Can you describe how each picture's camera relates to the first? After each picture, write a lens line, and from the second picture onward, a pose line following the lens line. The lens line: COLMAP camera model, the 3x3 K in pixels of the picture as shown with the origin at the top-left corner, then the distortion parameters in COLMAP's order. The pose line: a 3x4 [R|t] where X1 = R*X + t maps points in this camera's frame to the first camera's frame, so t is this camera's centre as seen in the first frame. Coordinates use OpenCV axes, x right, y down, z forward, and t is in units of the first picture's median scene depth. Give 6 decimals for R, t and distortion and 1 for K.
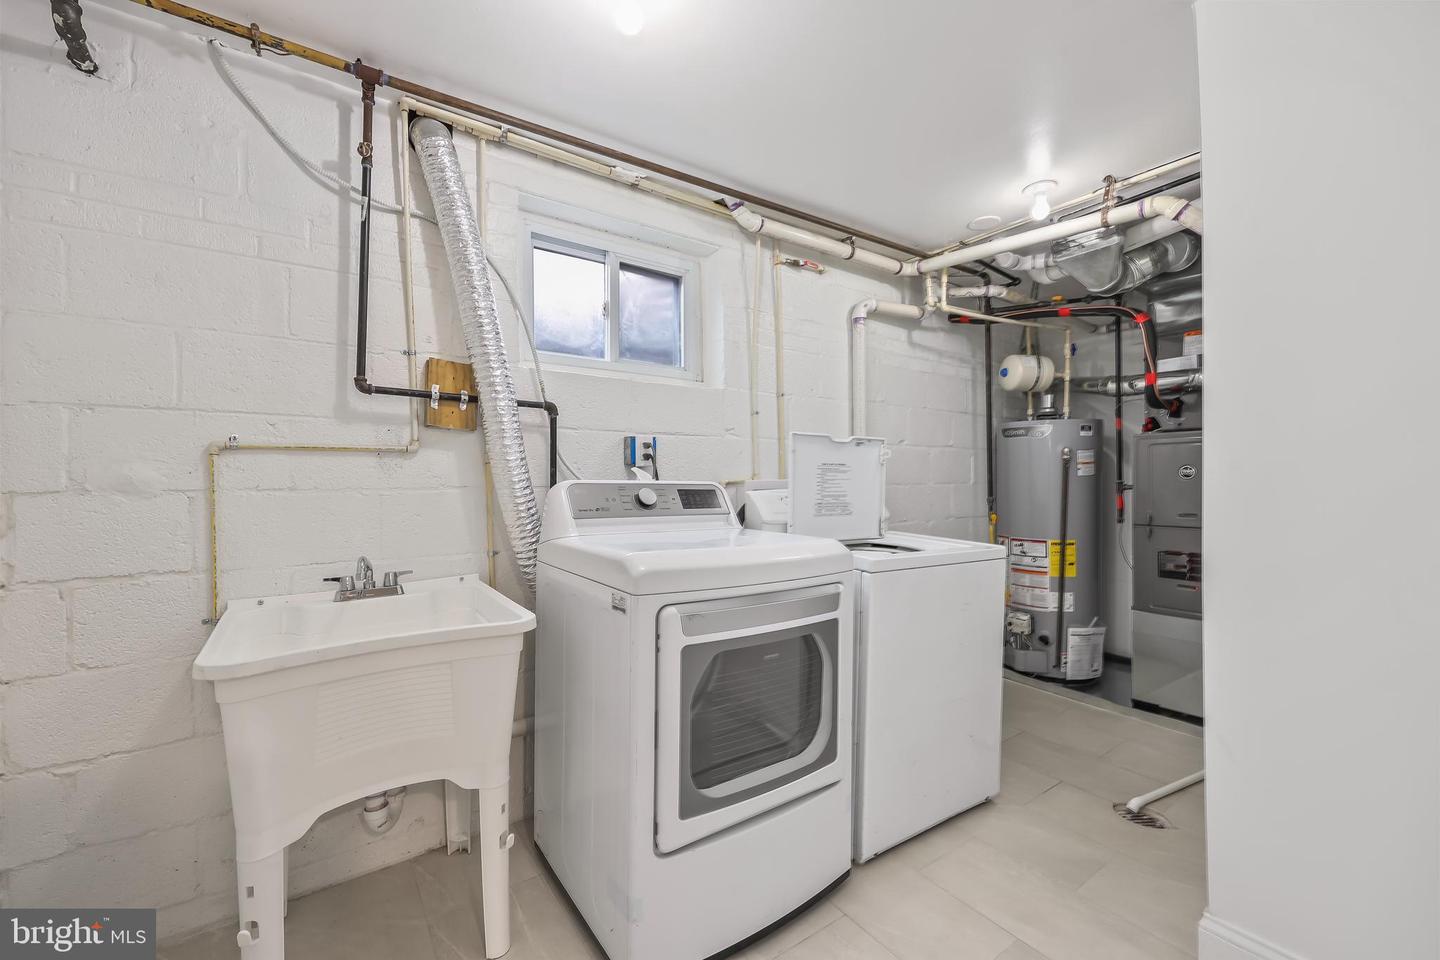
lens RADIAL K [[591.6, 0, 723.2], [0, 591.6, 481.6], [0, 0, 1]] dist [-0.000563, 0.001444]
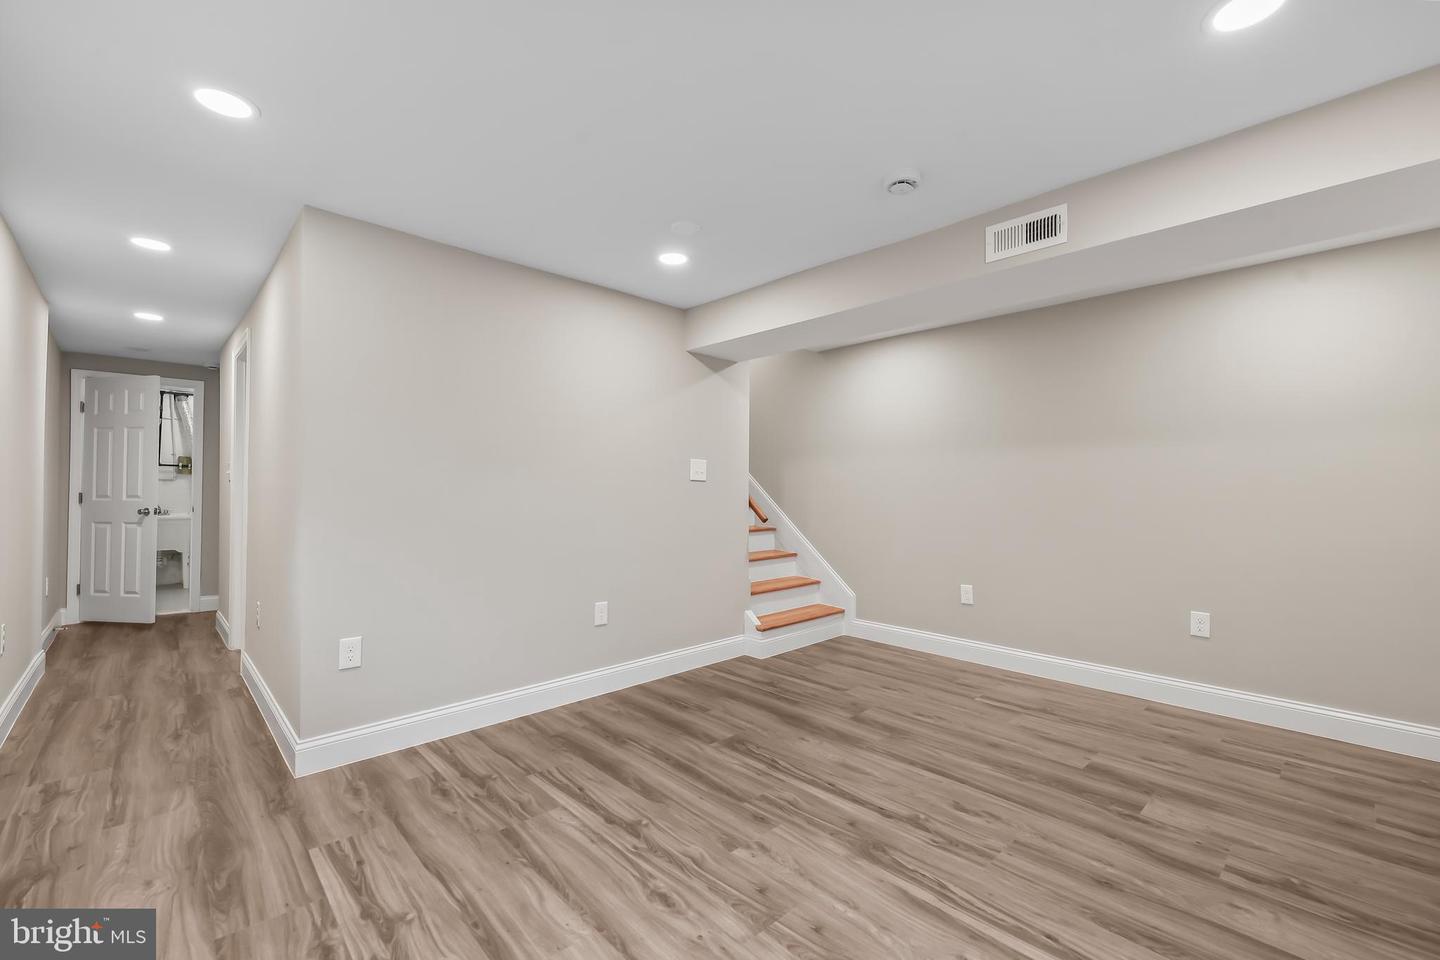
lens RADIAL K [[591.6, 0, 698.2], [0, 591.6, 481.1], [0, 0, 1]] dist [-0.000563, 0.001444]
pose [[0.991284, 0.001259, 0.131736, 2.379581], [0.000752, 0.999884, -0.015220, 0.018566], [-0.131740, 0.015186, 0.991168, -3.313543]]
